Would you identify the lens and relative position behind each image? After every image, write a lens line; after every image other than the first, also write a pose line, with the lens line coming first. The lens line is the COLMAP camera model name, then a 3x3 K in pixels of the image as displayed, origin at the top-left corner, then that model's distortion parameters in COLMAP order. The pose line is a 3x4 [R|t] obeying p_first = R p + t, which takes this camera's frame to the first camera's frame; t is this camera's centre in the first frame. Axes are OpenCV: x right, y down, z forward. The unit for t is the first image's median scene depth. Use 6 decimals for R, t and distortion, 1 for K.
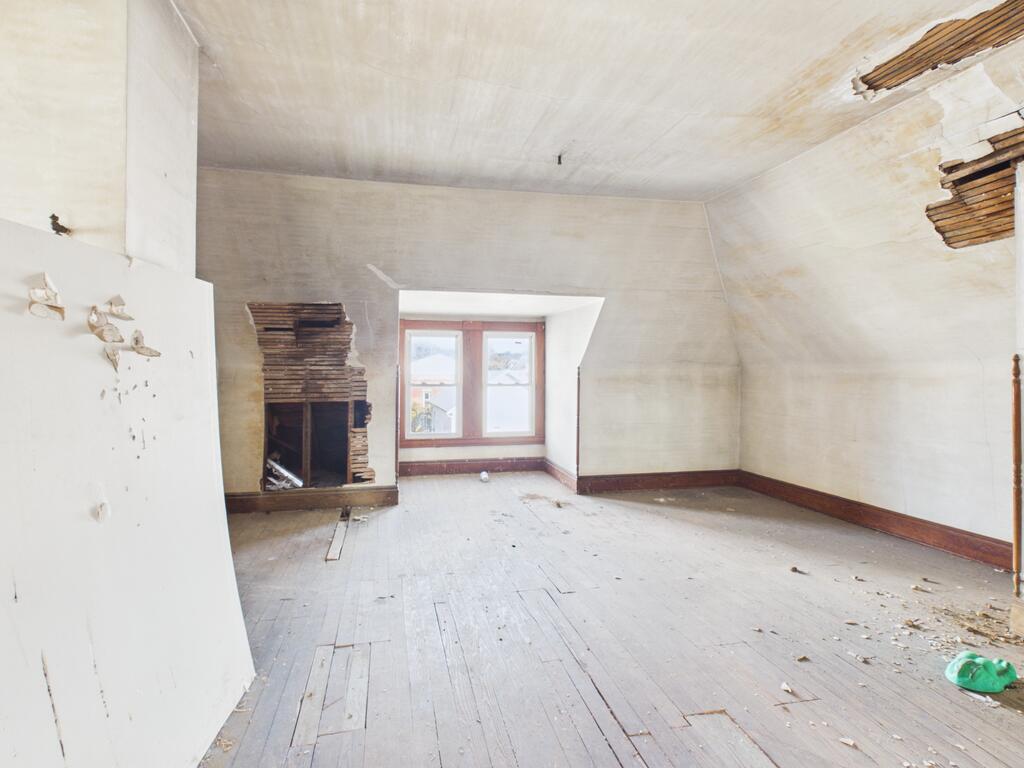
lens RADIAL K [[540.7, 0, 510.1], [0, 540.7, 373.7], [0, 0, 1]] dist [0.004160, -0.000128]
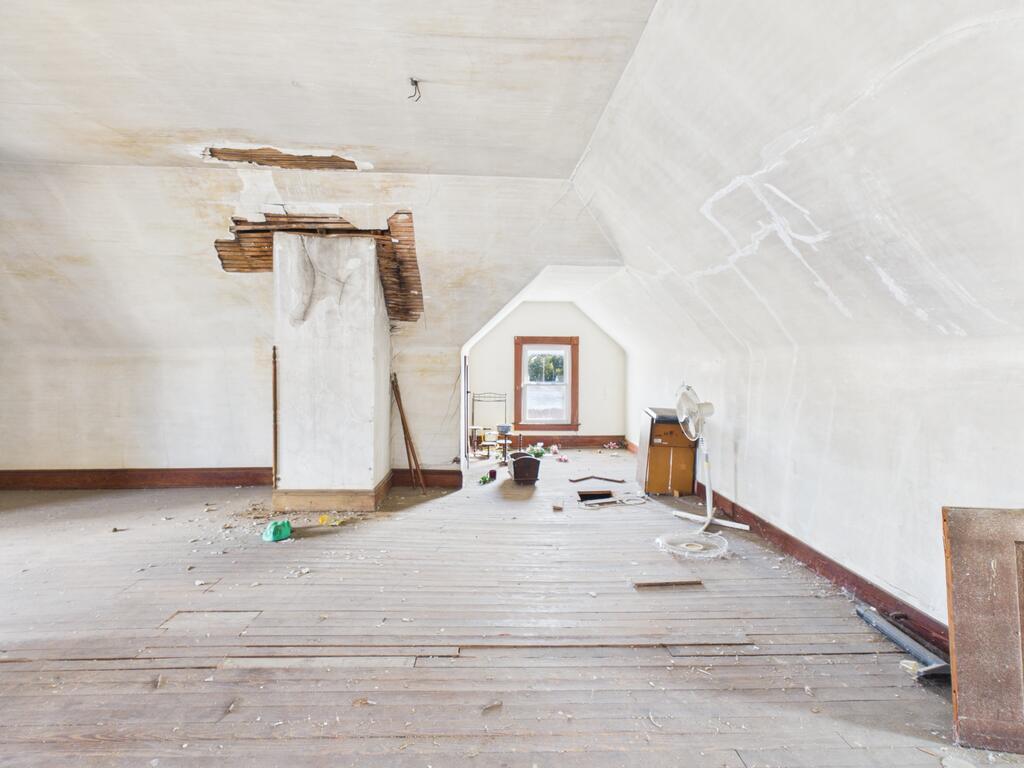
lens RADIAL K [[540.7, 0, 512.4], [0, 540.7, 384.4], [0, 0, 1]] dist [0.004160, -0.000128]
pose [[0.183683, -0.051190, 0.981652, -0.538517], [0.000567, 0.998648, 0.051970, -0.002411], [-0.982985, -0.008989, 0.183464, -0.032512]]
